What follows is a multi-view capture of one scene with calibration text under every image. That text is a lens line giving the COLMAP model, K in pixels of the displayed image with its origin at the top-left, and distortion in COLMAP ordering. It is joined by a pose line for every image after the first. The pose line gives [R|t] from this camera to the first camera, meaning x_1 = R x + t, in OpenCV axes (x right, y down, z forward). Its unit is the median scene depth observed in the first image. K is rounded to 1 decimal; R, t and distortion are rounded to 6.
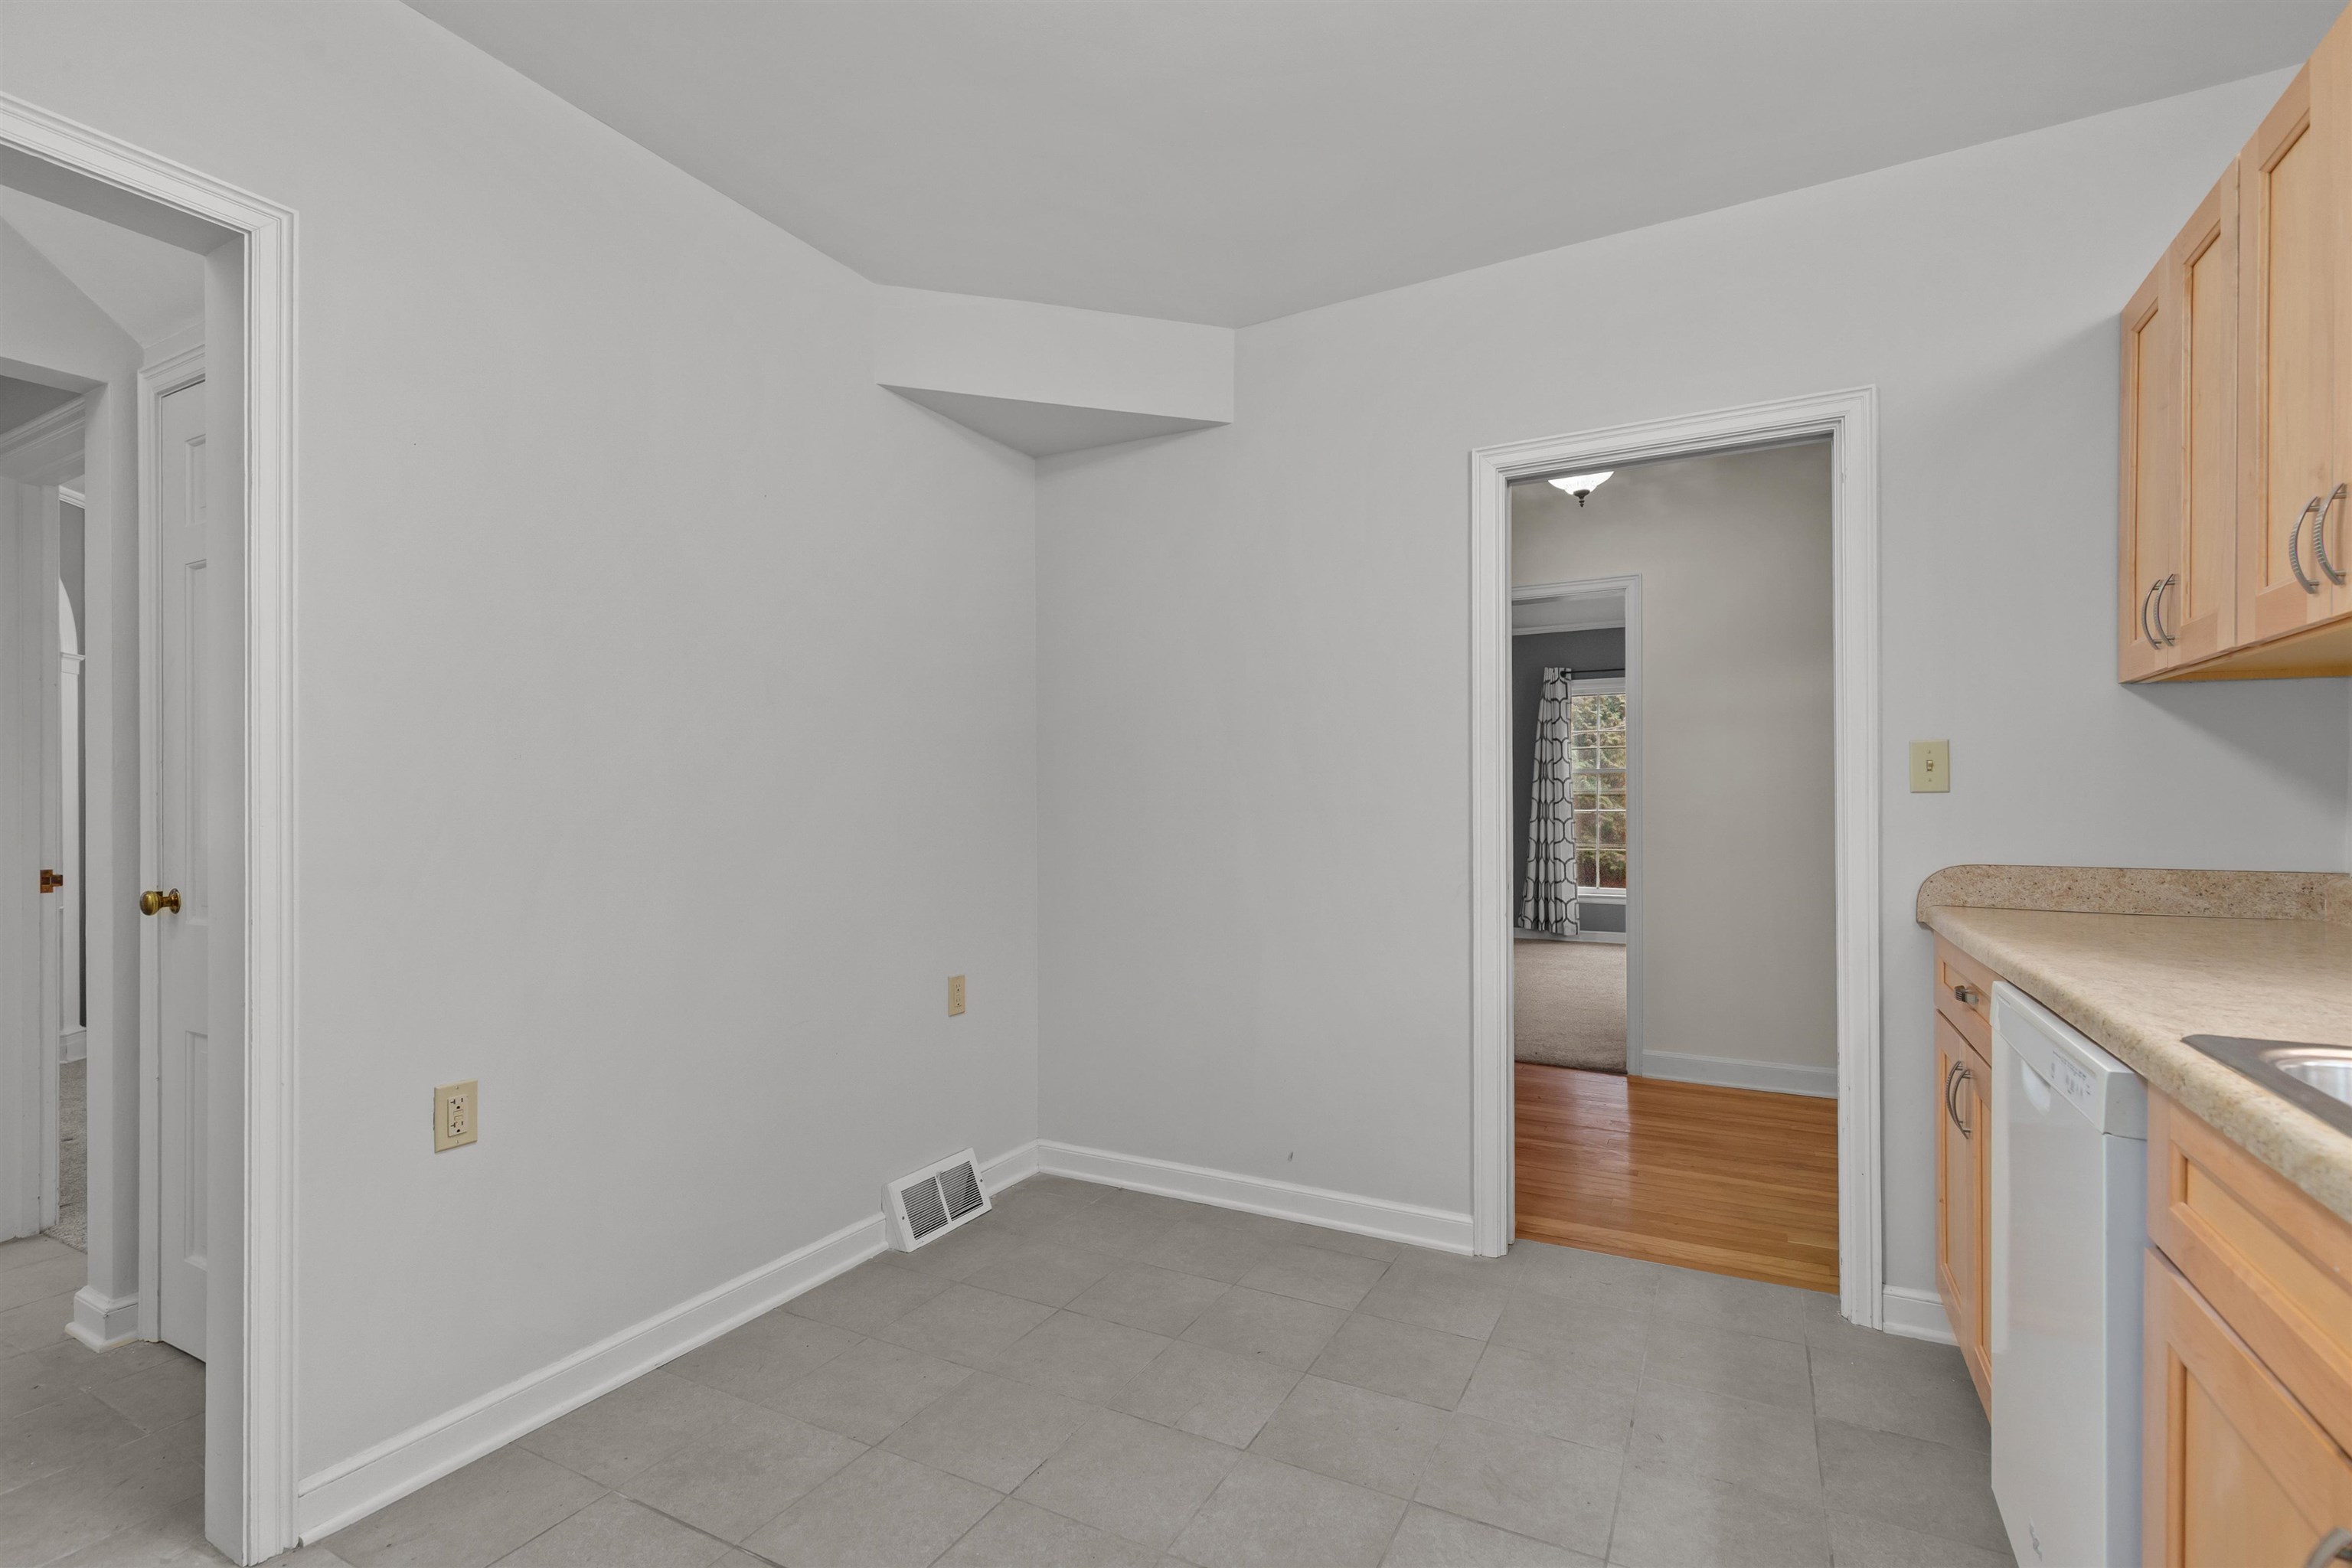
lens RADIAL K [[1071.2, 0, 1168.1], [0, 1071.2, 802.7], [0, 0, 1]] dist [0.010178, -0.000132]
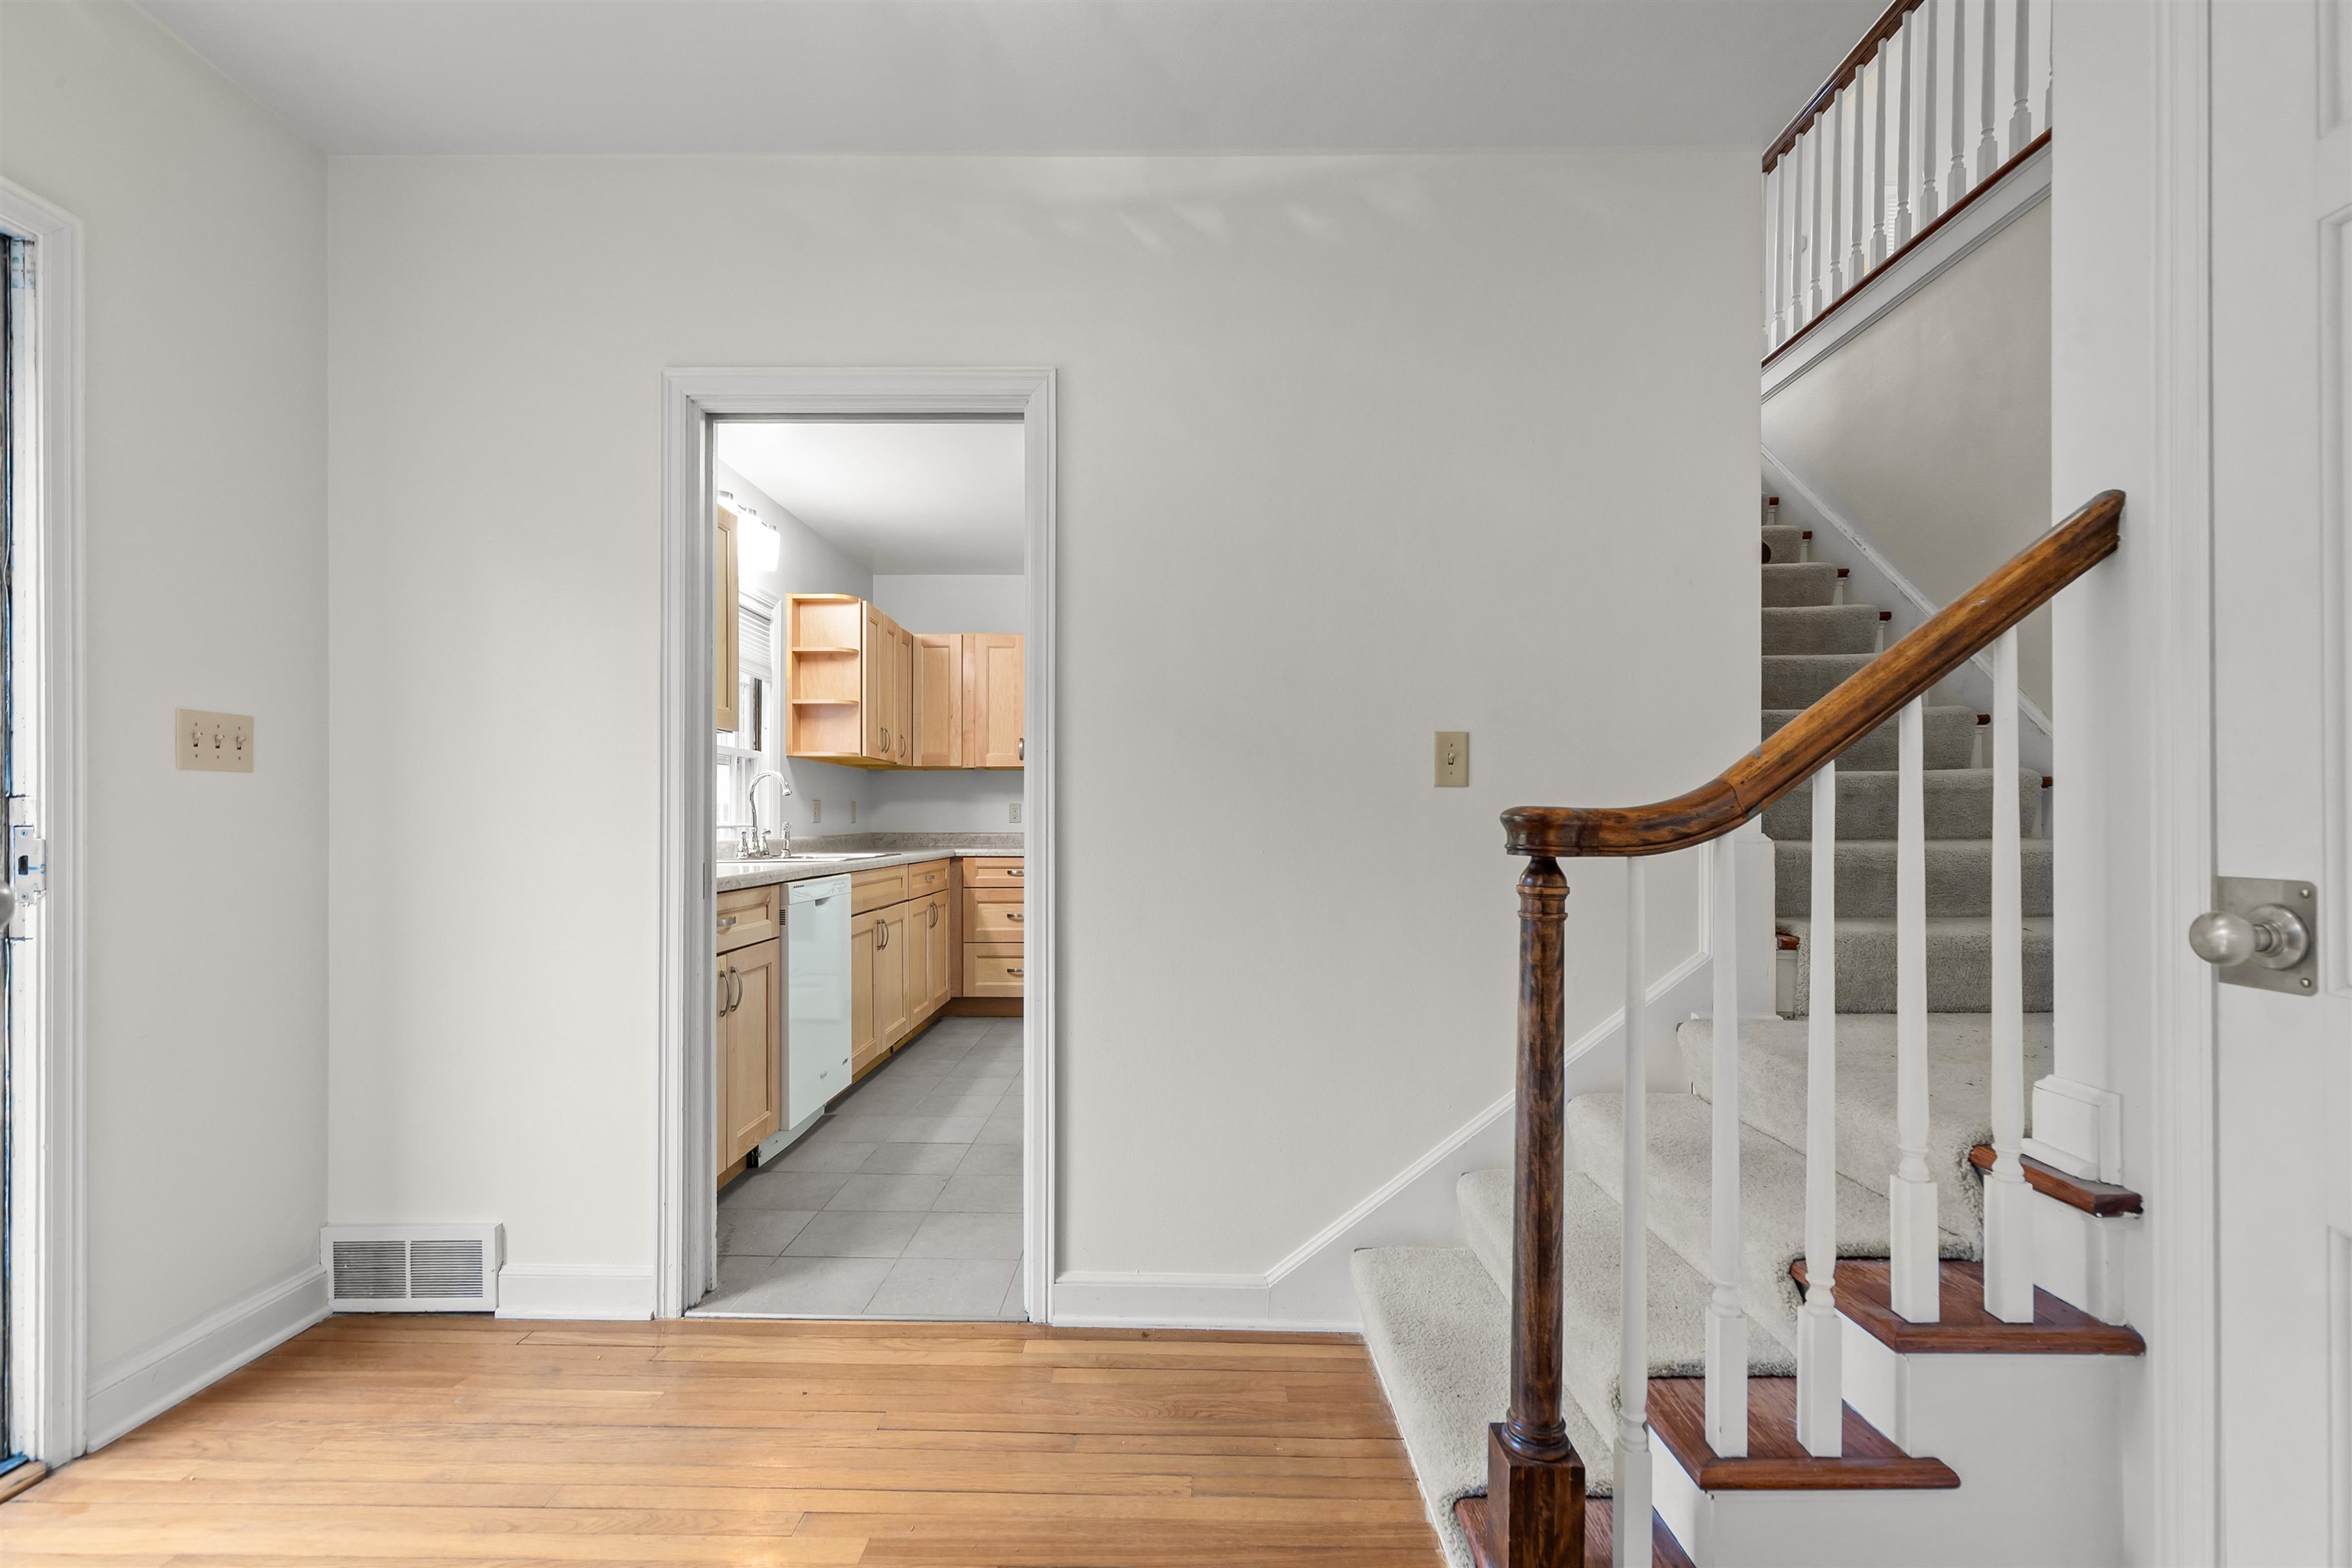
lens RADIAL K [[1071.2, 0, 1168.1], [0, 1071.2, 802.7], [0, 0, 1]] dist [0.010178, -0.000132]
pose [[-0.886821, -0.004292, -0.462094, 0.692026], [0.001325, 0.999929, -0.011831, 0.022917], [0.462112, -0.011104, -0.886752, 2.046476]]
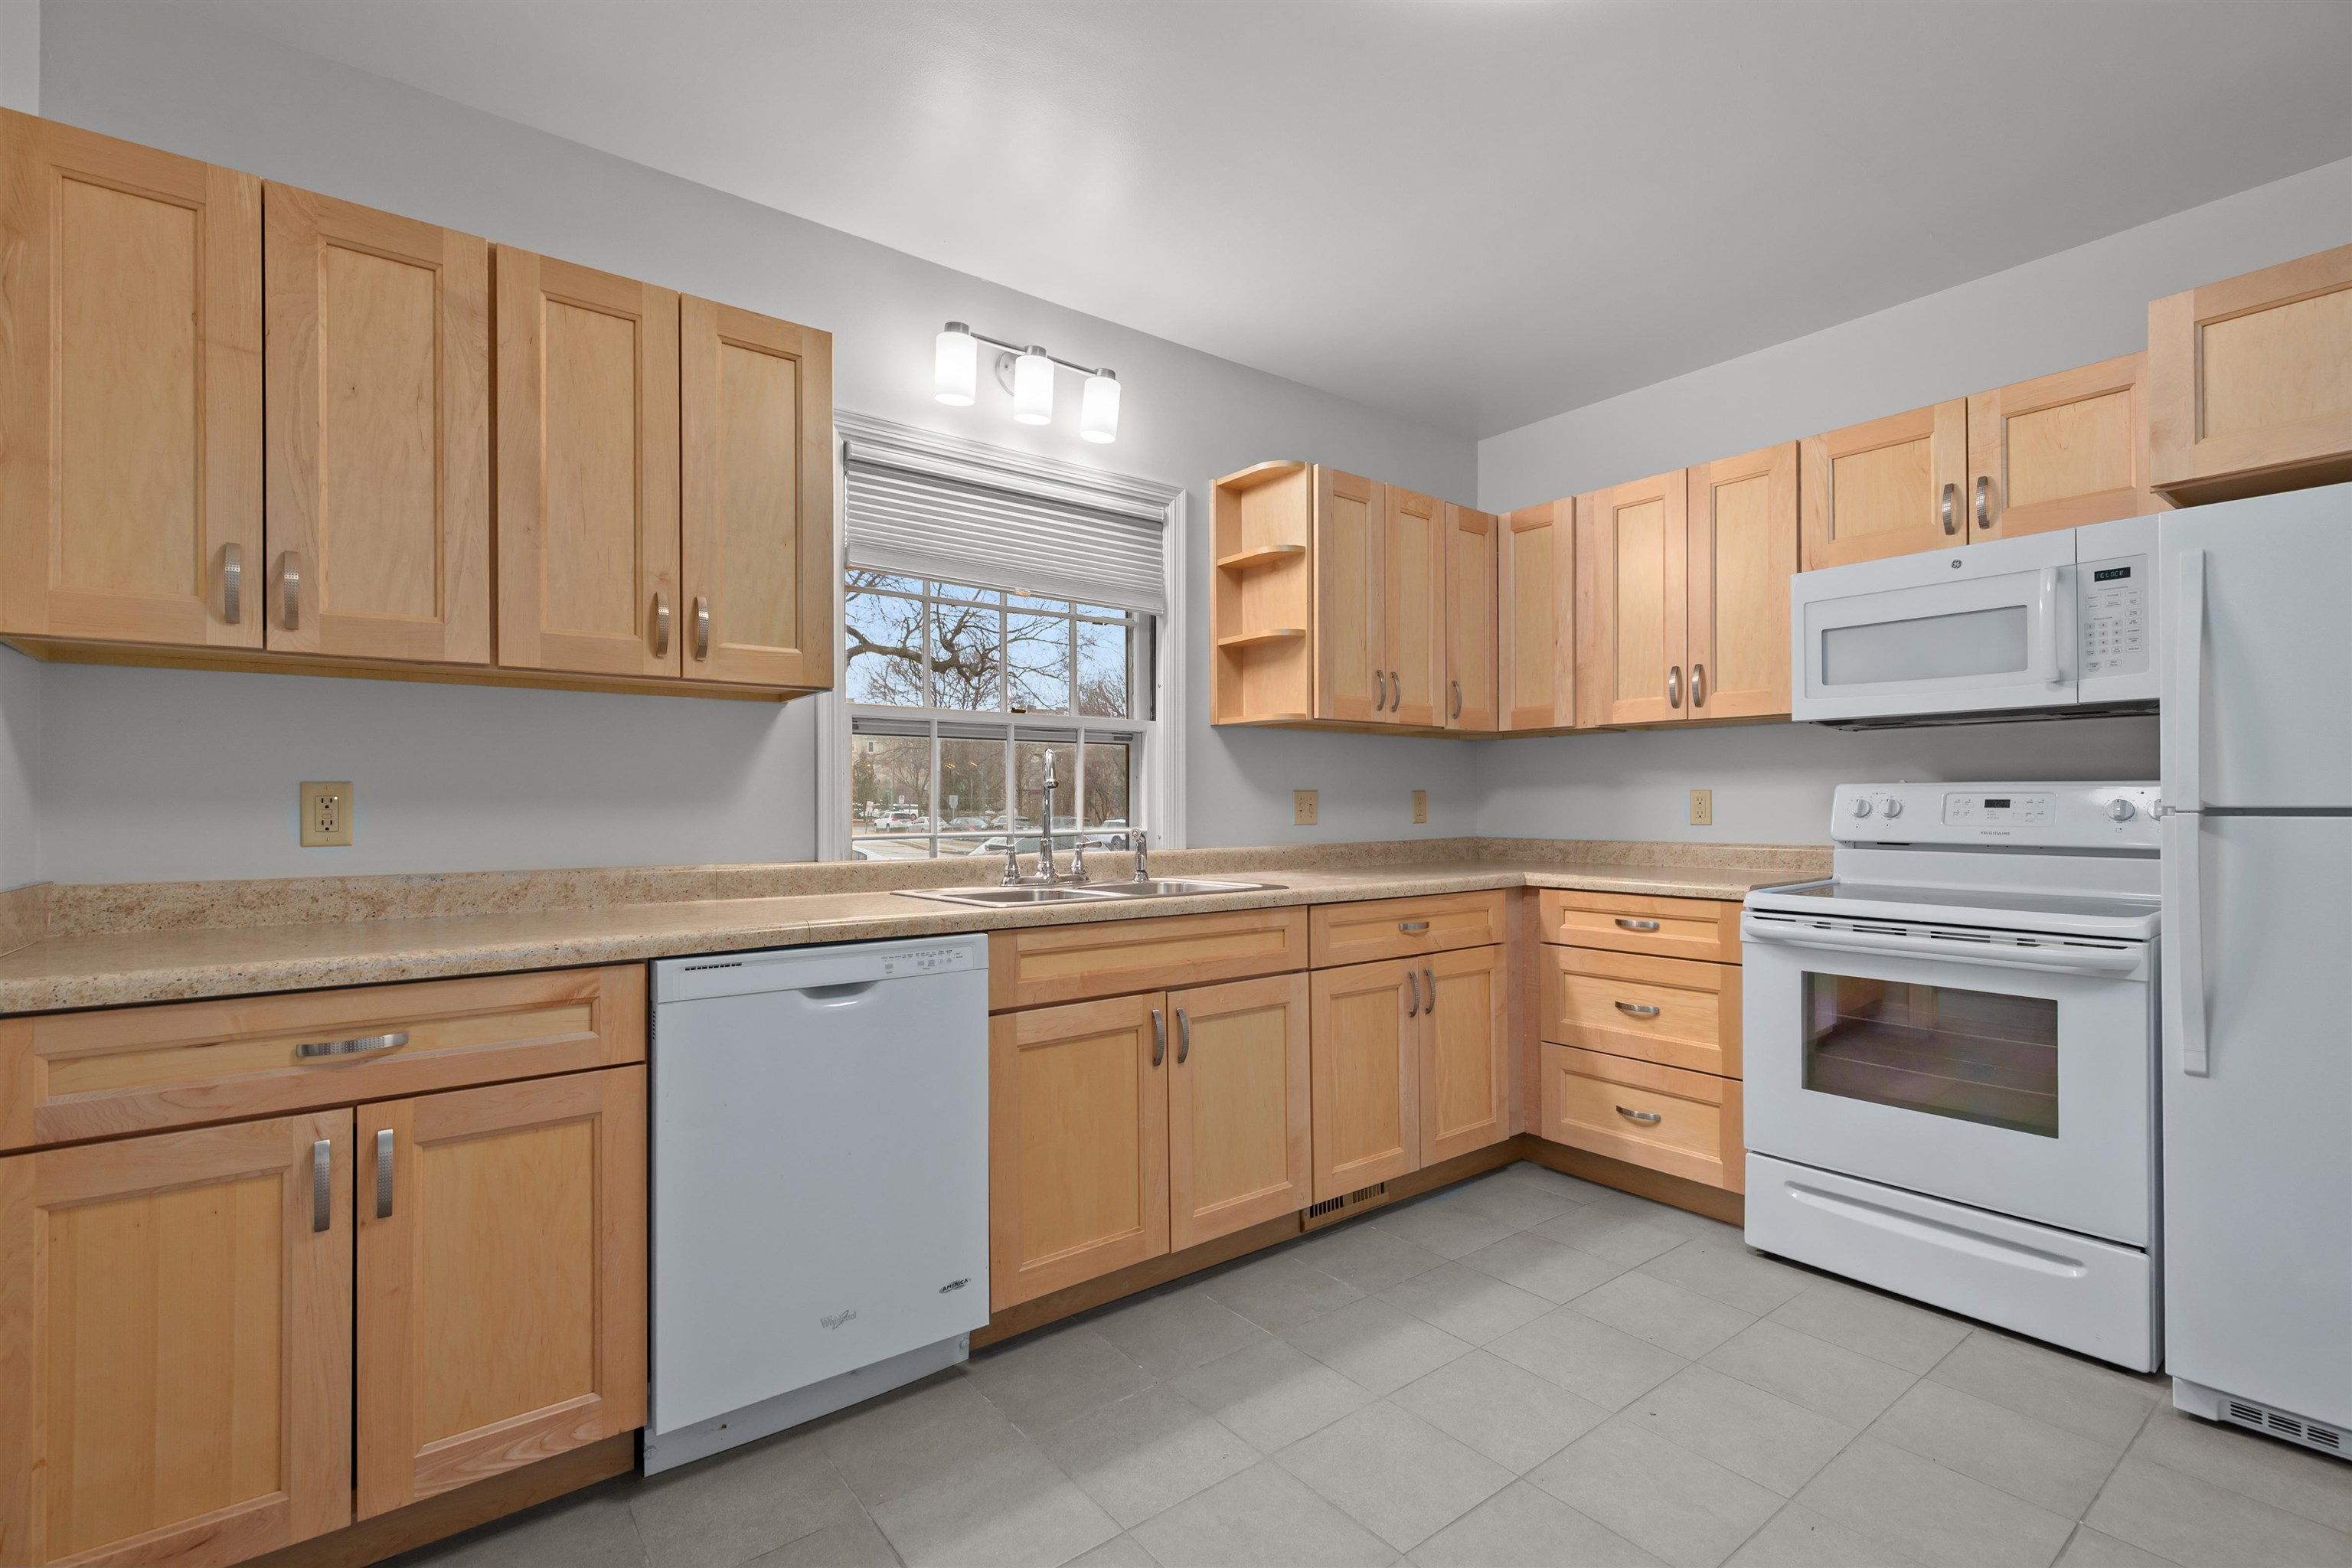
lens RADIAL K [[1071.2, 0, 1168.1], [0, 1071.2, 802.7], [0, 0, 1]] dist [0.010178, -0.000132]
pose [[-0.918632, 0.007184, 0.395050, -0.091269], [0.007678, 0.999970, -0.000329, 0.006015], [-0.395040, 0.002731, -0.918660, 1.150010]]
